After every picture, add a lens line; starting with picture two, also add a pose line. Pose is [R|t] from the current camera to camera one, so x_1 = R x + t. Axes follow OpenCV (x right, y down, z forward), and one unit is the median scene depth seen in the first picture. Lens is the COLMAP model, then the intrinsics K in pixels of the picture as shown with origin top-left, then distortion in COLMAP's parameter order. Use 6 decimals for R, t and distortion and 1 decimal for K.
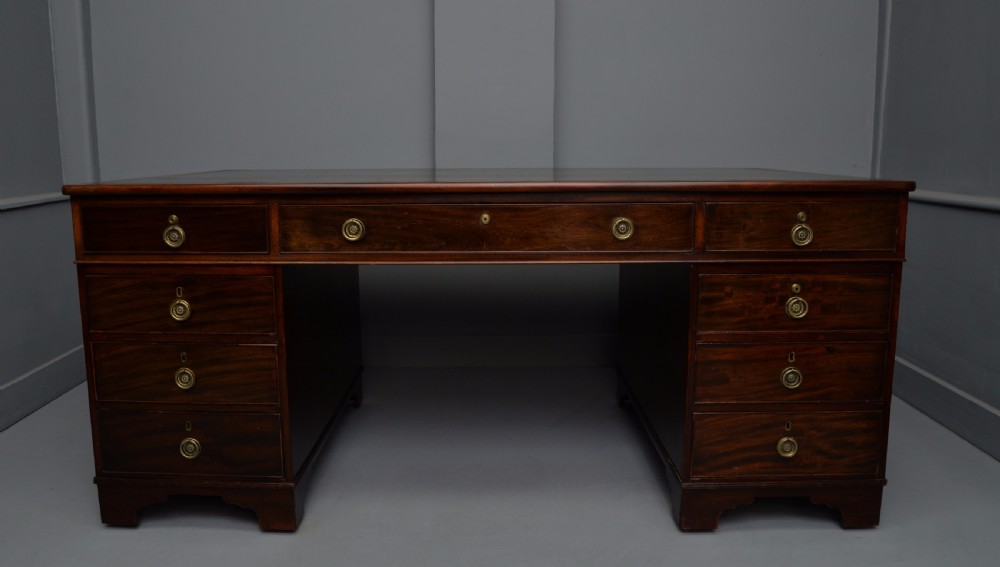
lens RADIAL K [[698.7, 0, 492.6], [0, 698.7, 272.7], [0, 0, 1]] dist [-0.083829, 0.013344]
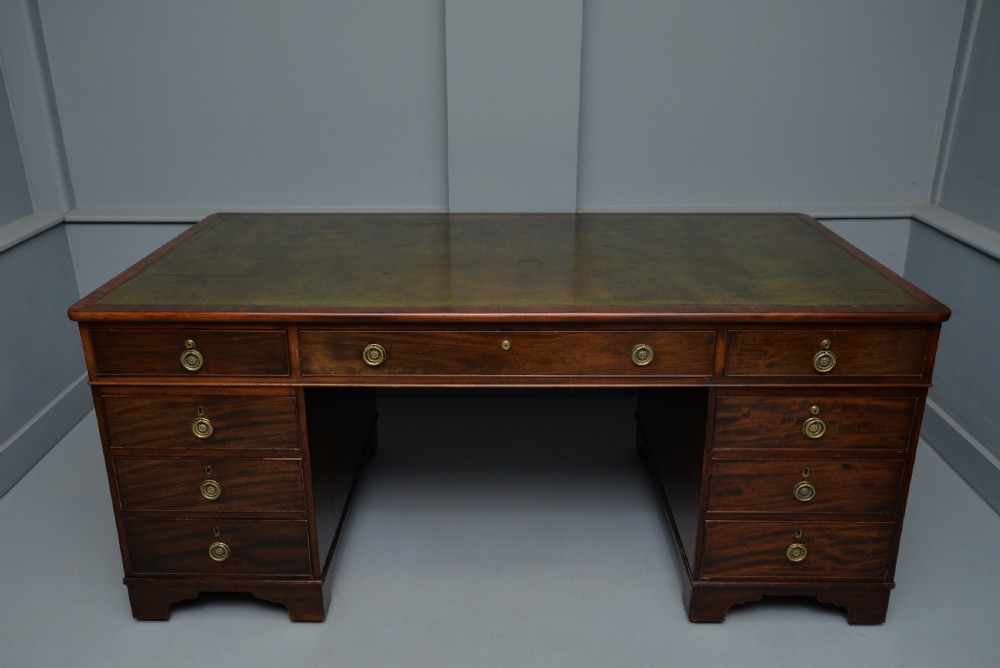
lens RADIAL K [[800.0, 0, 488.4], [0, 800.0, 304.4], [0, 0, 1]] dist [-0.004757, 0.011243]
pose [[0.999993, -0.001871, -0.003240, -0.031286], [0.002451, 0.981911, 0.189325, -0.348195], [0.002827, -0.189332, 0.981909, -0.118627]]
